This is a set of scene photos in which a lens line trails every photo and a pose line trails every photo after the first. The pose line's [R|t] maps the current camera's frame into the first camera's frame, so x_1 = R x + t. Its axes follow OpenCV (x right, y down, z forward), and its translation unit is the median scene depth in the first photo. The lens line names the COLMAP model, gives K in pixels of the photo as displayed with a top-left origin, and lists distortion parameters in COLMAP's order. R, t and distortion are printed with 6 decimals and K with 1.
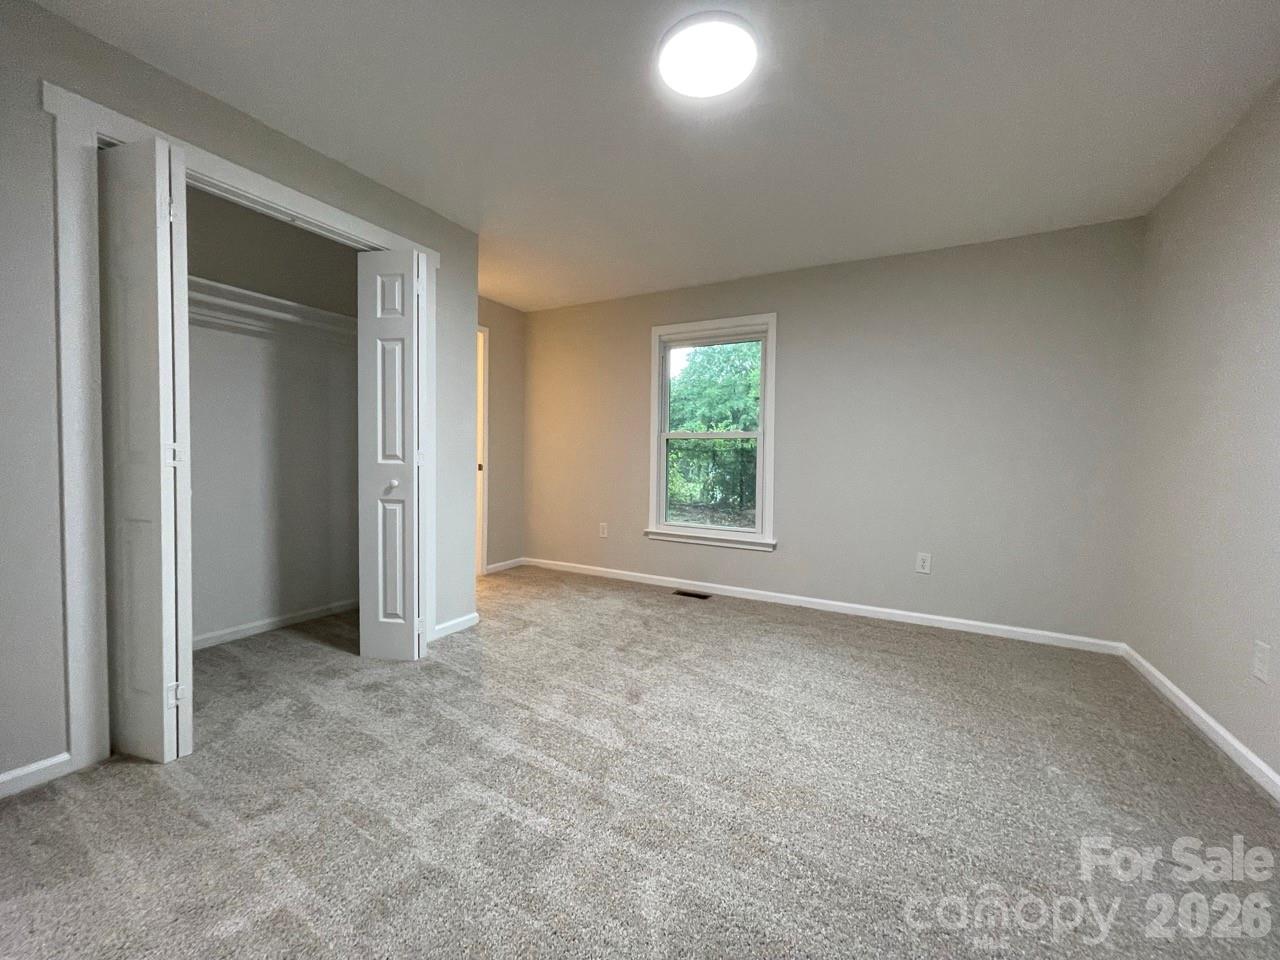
lens RADIAL K [[516.9, 0, 636.3], [0, 516.9, 472.9], [0, 0, 1]] dist [0.001850, -0.000495]
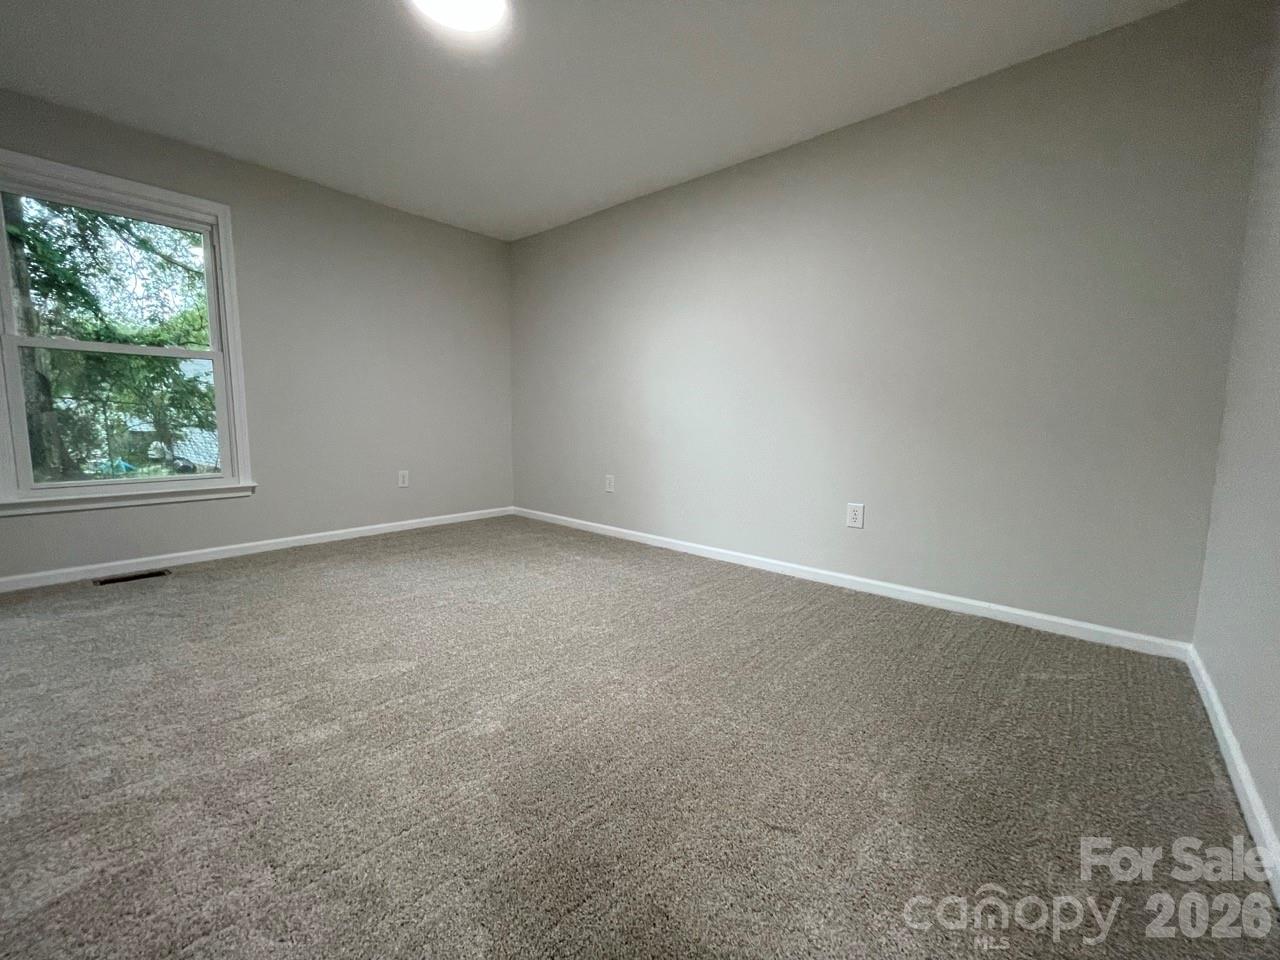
lens RADIAL K [[516.9, 0, 636.3], [0, 516.9, 472.9], [0, 0, 1]] dist [0.001850, -0.000495]
pose [[0.225904, -0.118488, 0.966917, -0.501150], [0.025035, 0.992954, 0.115829, 0.036972], [-0.973828, -0.001959, 0.227279, 0.214371]]
